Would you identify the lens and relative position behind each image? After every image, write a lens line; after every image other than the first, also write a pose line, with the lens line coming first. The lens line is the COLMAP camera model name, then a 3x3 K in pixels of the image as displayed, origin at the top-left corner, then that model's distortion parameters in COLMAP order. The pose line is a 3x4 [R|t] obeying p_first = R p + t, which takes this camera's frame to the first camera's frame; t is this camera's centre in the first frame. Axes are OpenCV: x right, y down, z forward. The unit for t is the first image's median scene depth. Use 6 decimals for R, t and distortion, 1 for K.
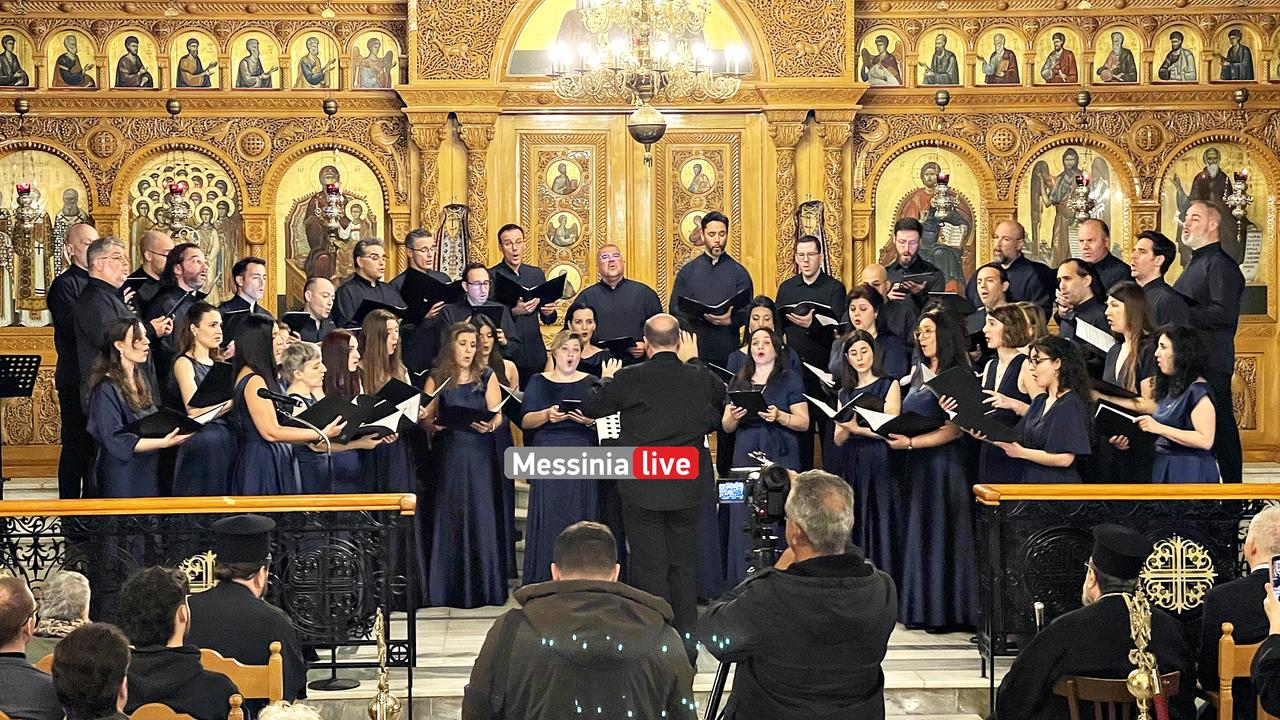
lens RADIAL K [[2380.8, 0, 623.4], [0, 2380.8, 354.1], [0, 0, 1]] dist [0.047513, 1.652222]
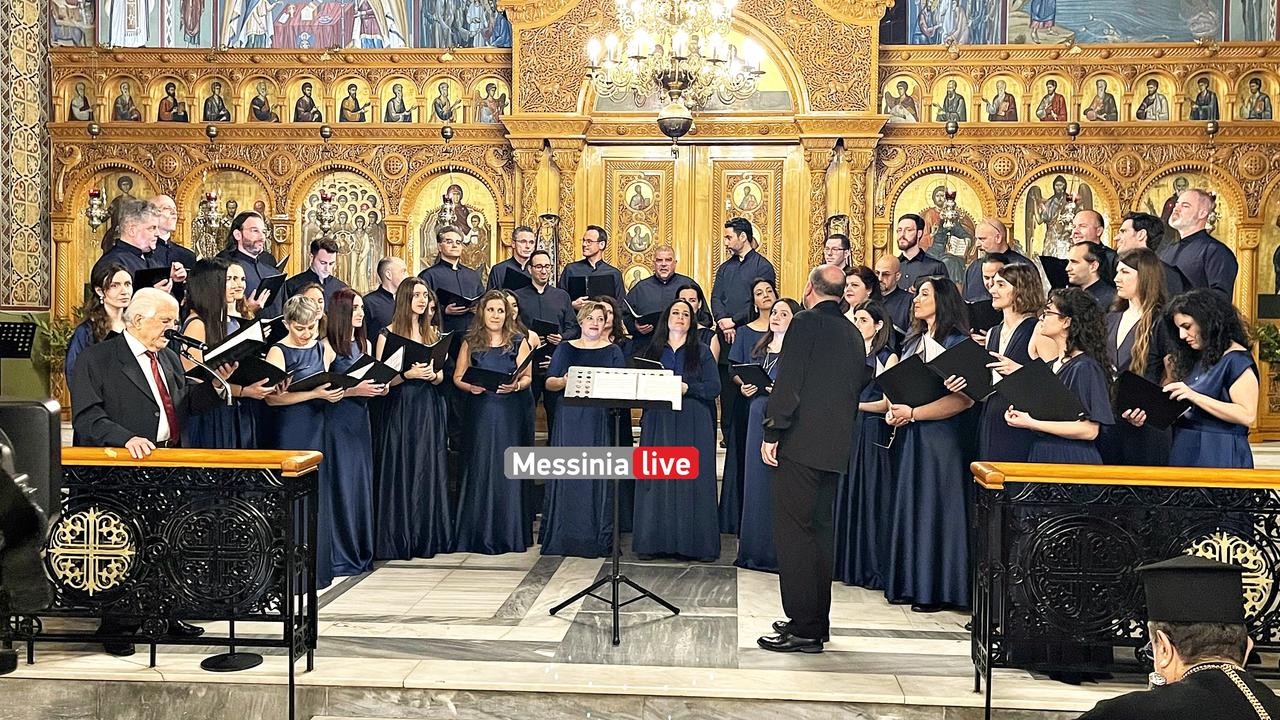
lens RADIAL K [[1191.6, 0, 648.2], [0, 1191.6, 358.9], [0, 0, 1]] dist [0.059916, -0.058899]
pose [[0.992564, 0.023336, -0.119465, 0.056742], [-0.024671, 0.999649, -0.009704, 0.017309], [0.119197, 0.012579, 0.992791, 0.385104]]
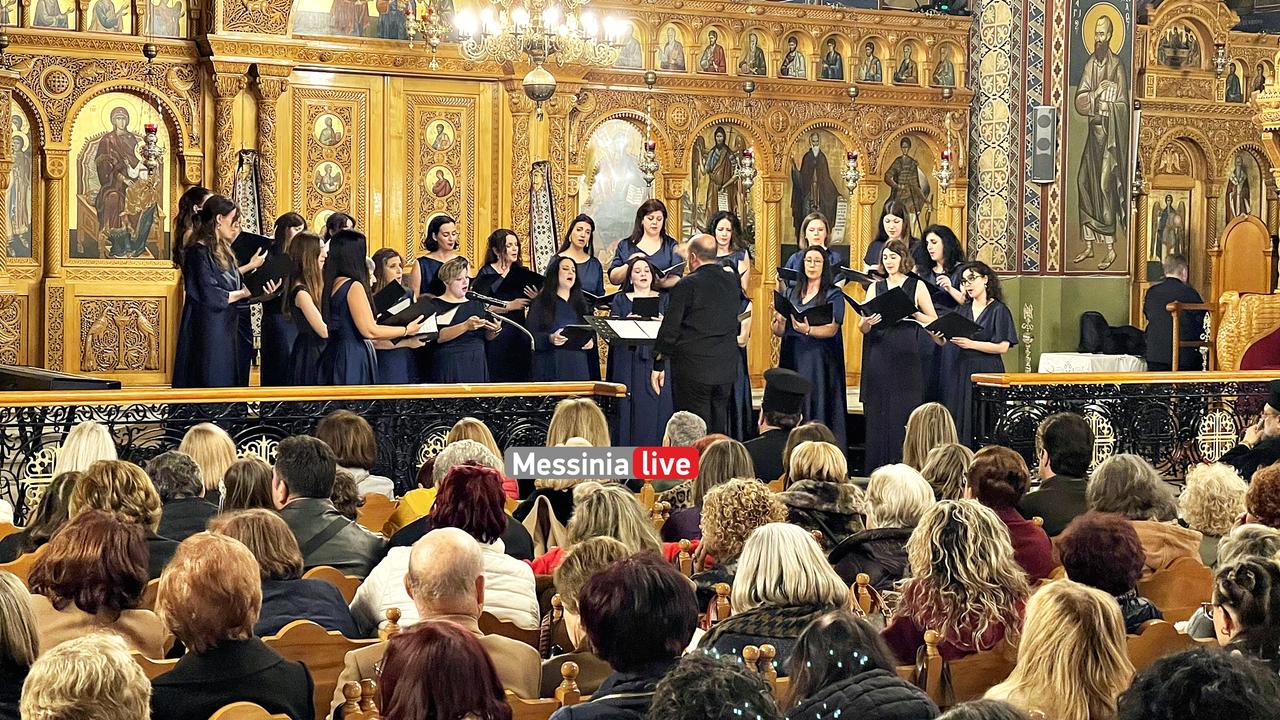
lens RADIAL K [[2363.7, 0, 669.7], [0, 2363.7, 343.8], [0, 0, 1]] dist [0.140705, 0.222037]
pose [[0.876068, 0.003407, 0.482175, -0.418429], [-0.000554, 0.999981, -0.006058, 0.031161], [-0.482187, 0.005040, 0.876054, -0.032801]]
